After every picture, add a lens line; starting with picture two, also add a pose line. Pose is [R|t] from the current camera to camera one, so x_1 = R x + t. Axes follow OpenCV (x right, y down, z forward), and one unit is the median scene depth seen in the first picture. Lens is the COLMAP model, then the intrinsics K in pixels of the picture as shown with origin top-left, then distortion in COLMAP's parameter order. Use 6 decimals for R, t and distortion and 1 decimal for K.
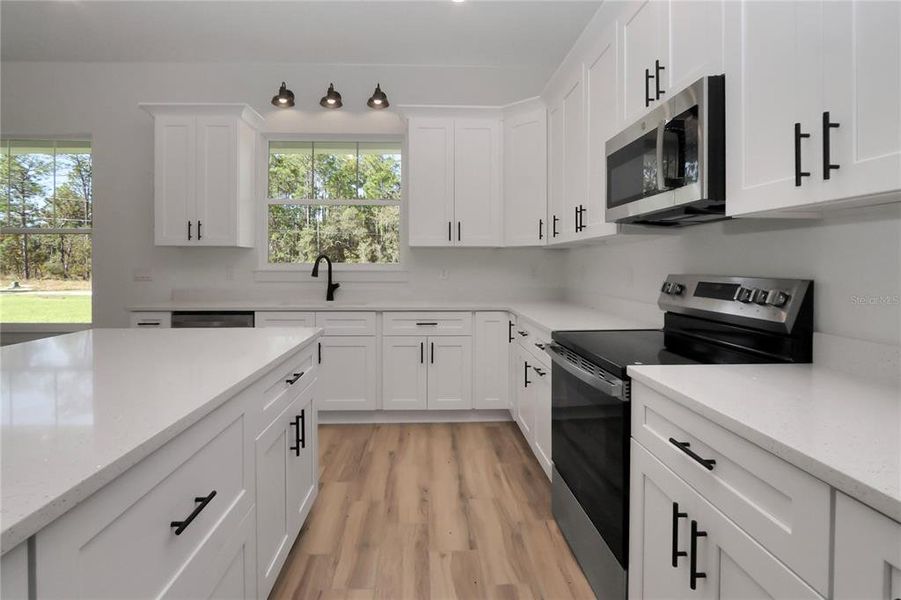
lens RADIAL K [[431.8, 0, 445.7], [0, 431.8, 272.2], [0, 0, 1]] dist [-0.023136, -0.000207]
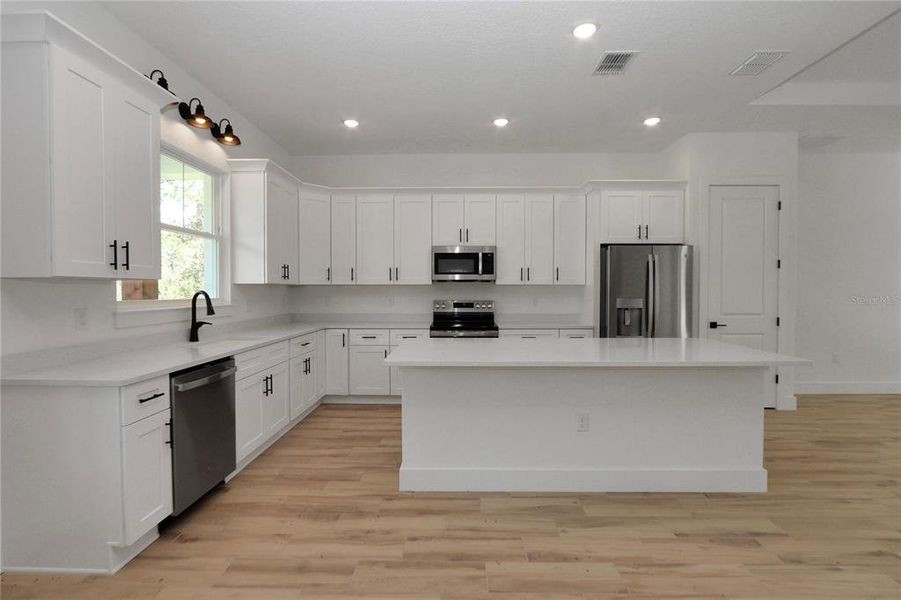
lens RADIAL K [[414.5, 0, 451.7], [0, 414.5, 295.1], [0, 0, 1]] dist [-0.015579, 0.000093]
pose [[0.064518, -0.013490, 0.997825, -1.467515], [0.014591, 0.999814, 0.012574, -0.042518], [-0.997810, 0.013748, 0.064703, 0.554433]]
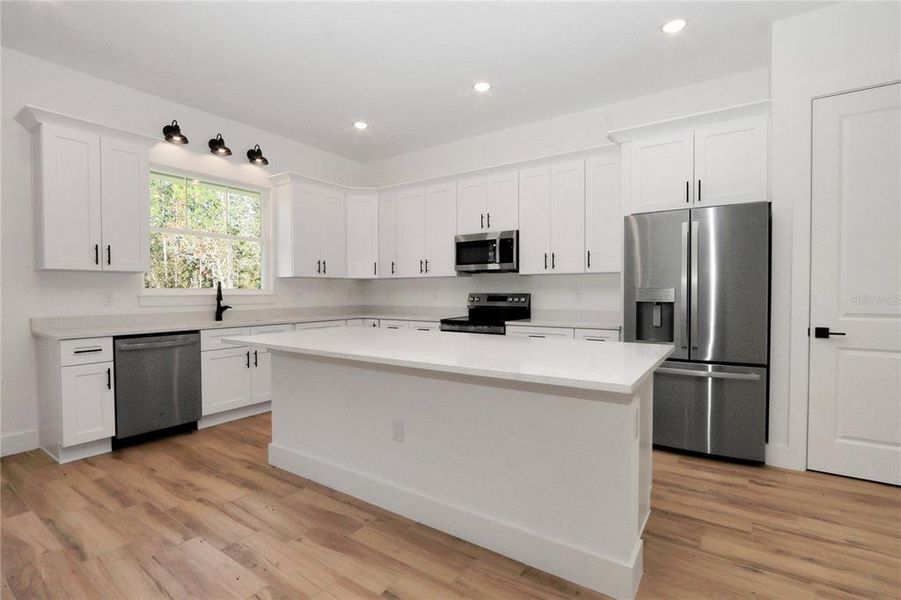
lens RADIAL K [[417.7, 0, 451.9], [0, 417.7, 301.4], [0, 0, 1]] dist [-0.017122, 0.000006]
pose [[0.594507, -0.022831, 0.803766, -1.077201], [0.015817, 0.999735, 0.016698, 0.007428], [-0.803935, 0.002786, 0.594711, -0.236707]]
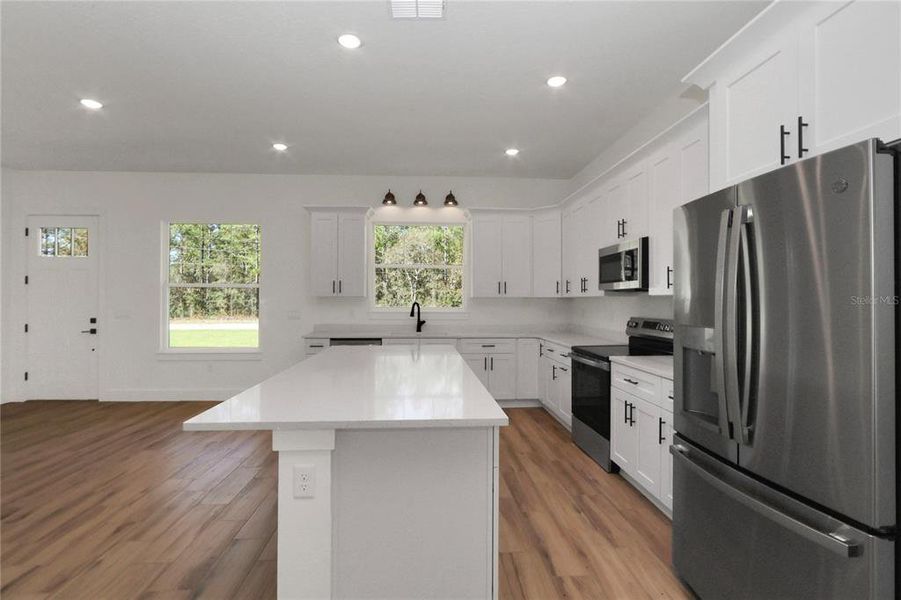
lens RADIAL K [[417.7, 0, 451.9], [0, 417.7, 301.4], [0, 0, 1]] dist [-0.017122, 0.000006]
pose [[0.999627, 0.001330, 0.027293, -0.259086], [-0.000957, 0.999906, -0.013682, -0.029118], [-0.027309, 0.013650, 0.999534, -0.652073]]
